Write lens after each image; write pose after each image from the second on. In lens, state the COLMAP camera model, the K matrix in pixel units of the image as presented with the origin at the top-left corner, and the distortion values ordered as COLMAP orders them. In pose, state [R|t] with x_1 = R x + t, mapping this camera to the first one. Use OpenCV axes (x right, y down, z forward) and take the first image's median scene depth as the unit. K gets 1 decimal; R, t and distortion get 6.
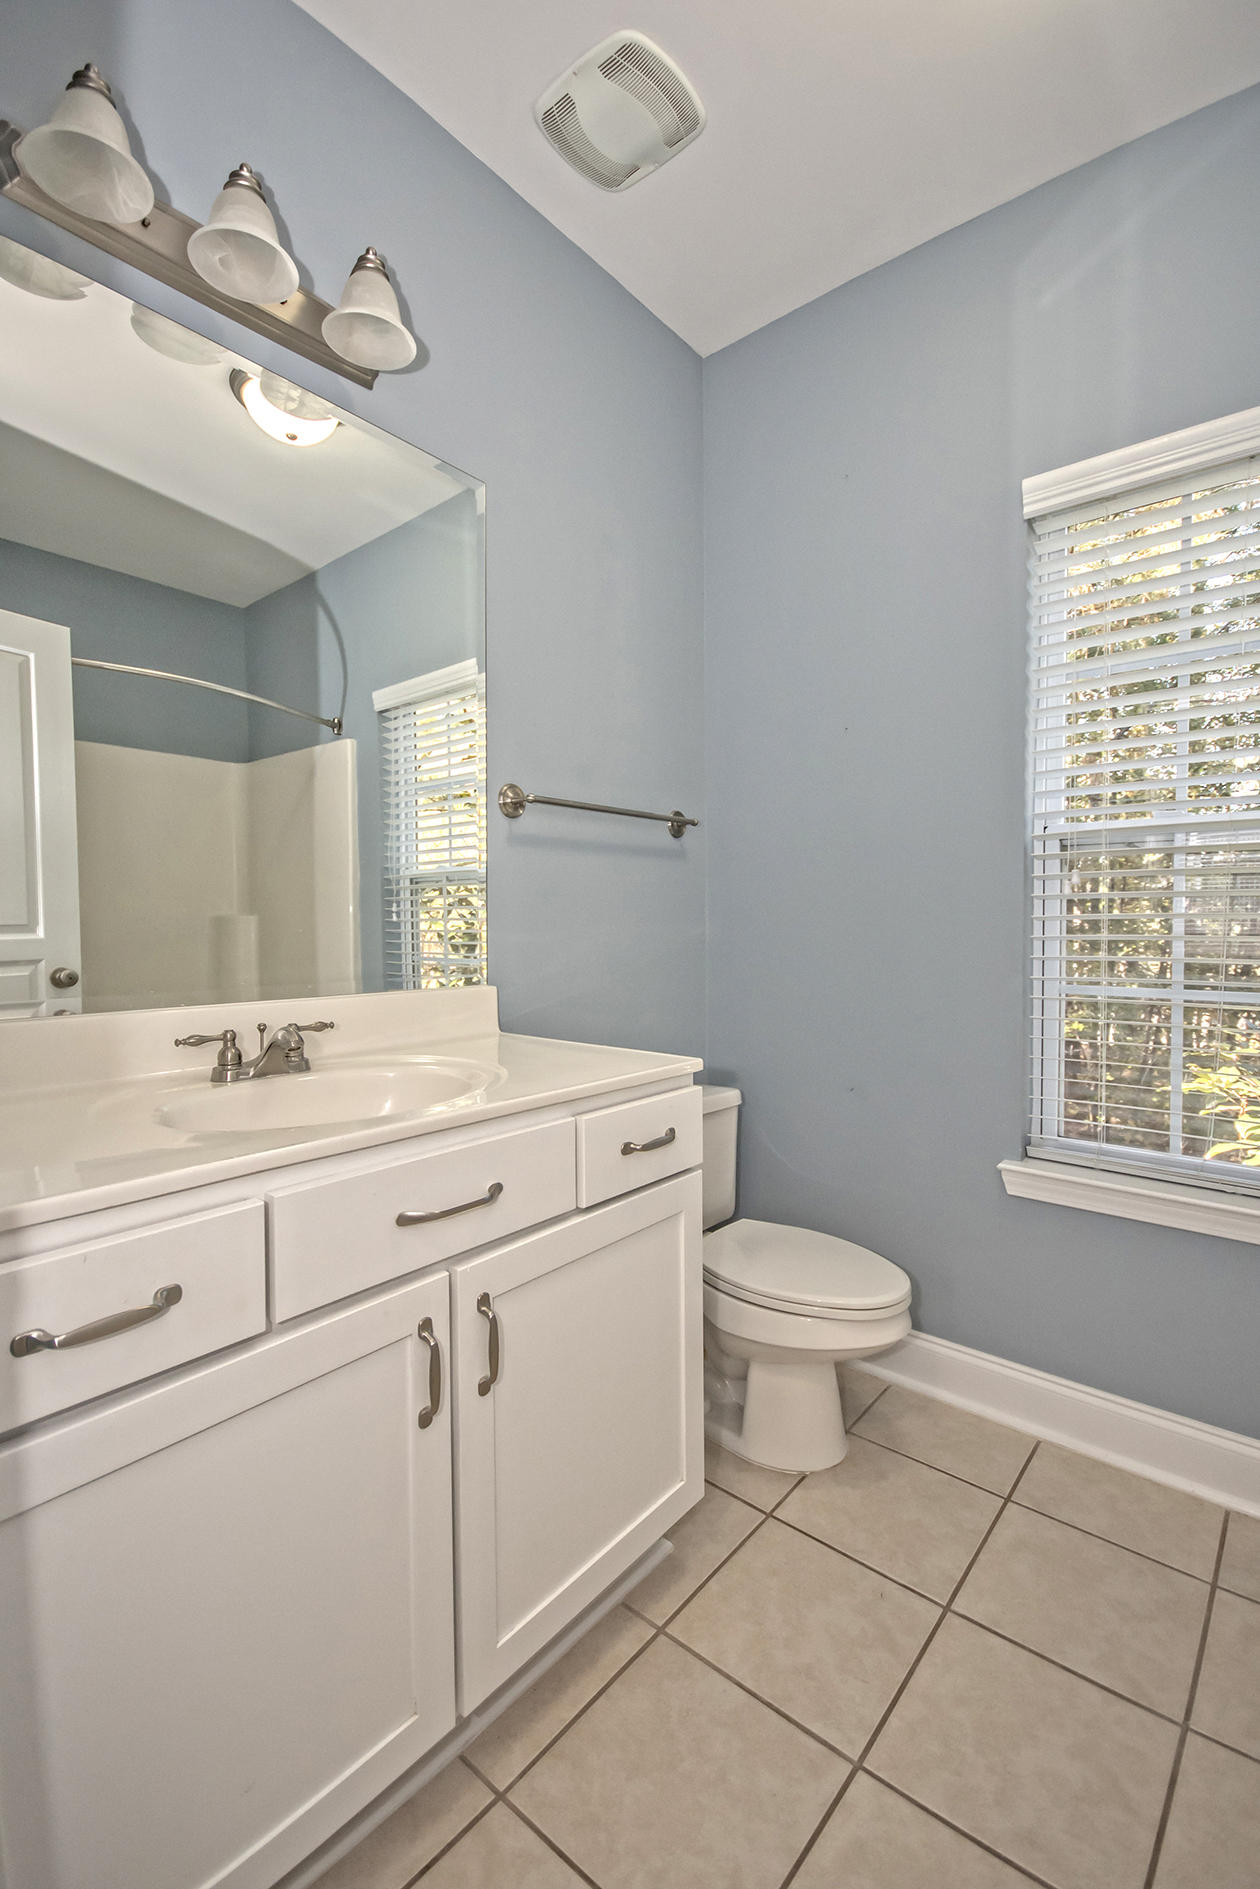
lens RADIAL K [[835.4, 0, 630.0], [0, 835.4, 944.5], [0, 0, 1]] dist [-0.002058, -0.000663]
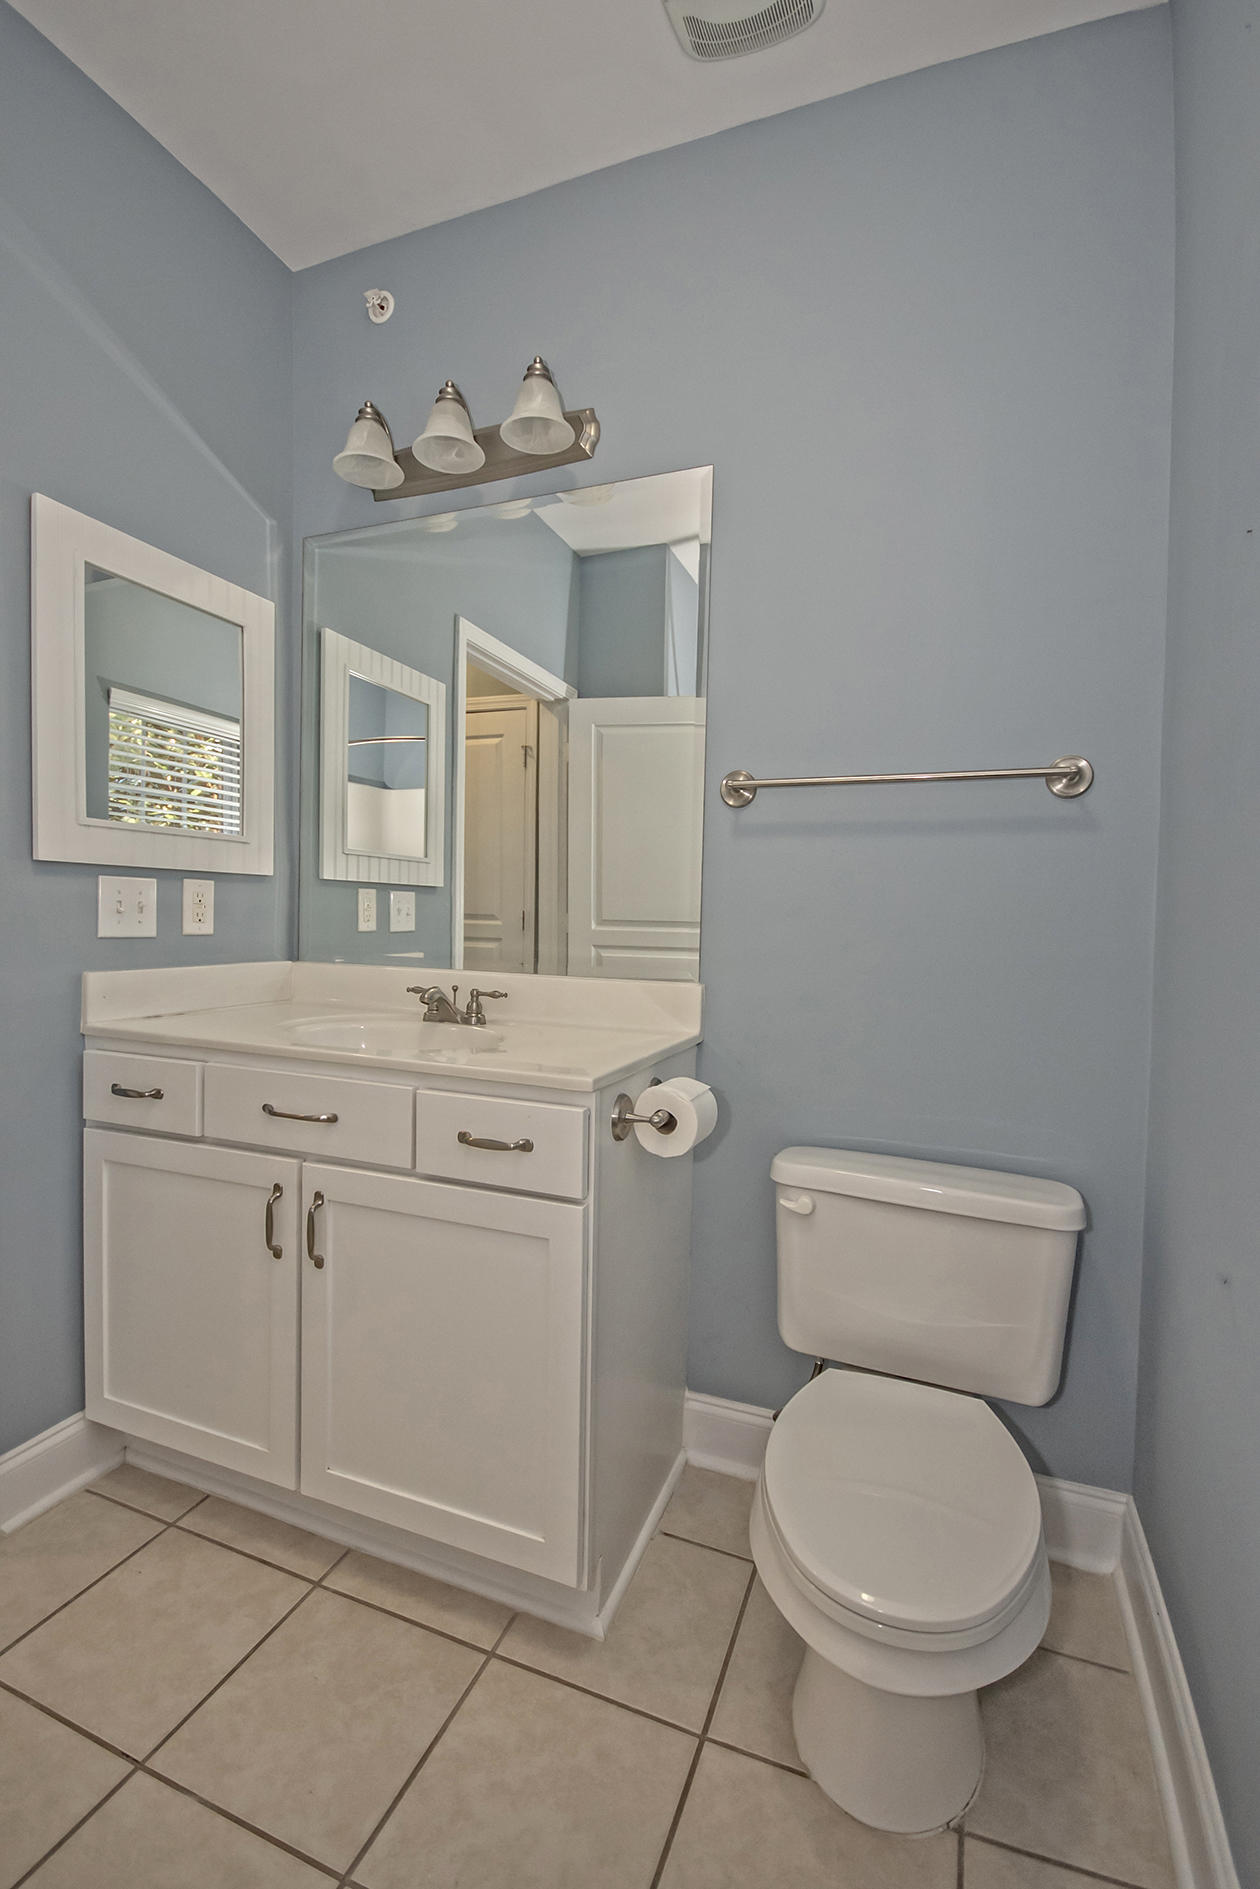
lens RADIAL K [[835.4, 0, 630.0], [0, 835.4, 944.5], [0, 0, 1]] dist [-0.002058, -0.000663]
pose [[0.325735, 0.041420, -0.944553, 0.938013], [-0.050795, 0.998364, 0.026263, -0.024681], [0.944096, 0.039423, 0.327306, 0.785408]]
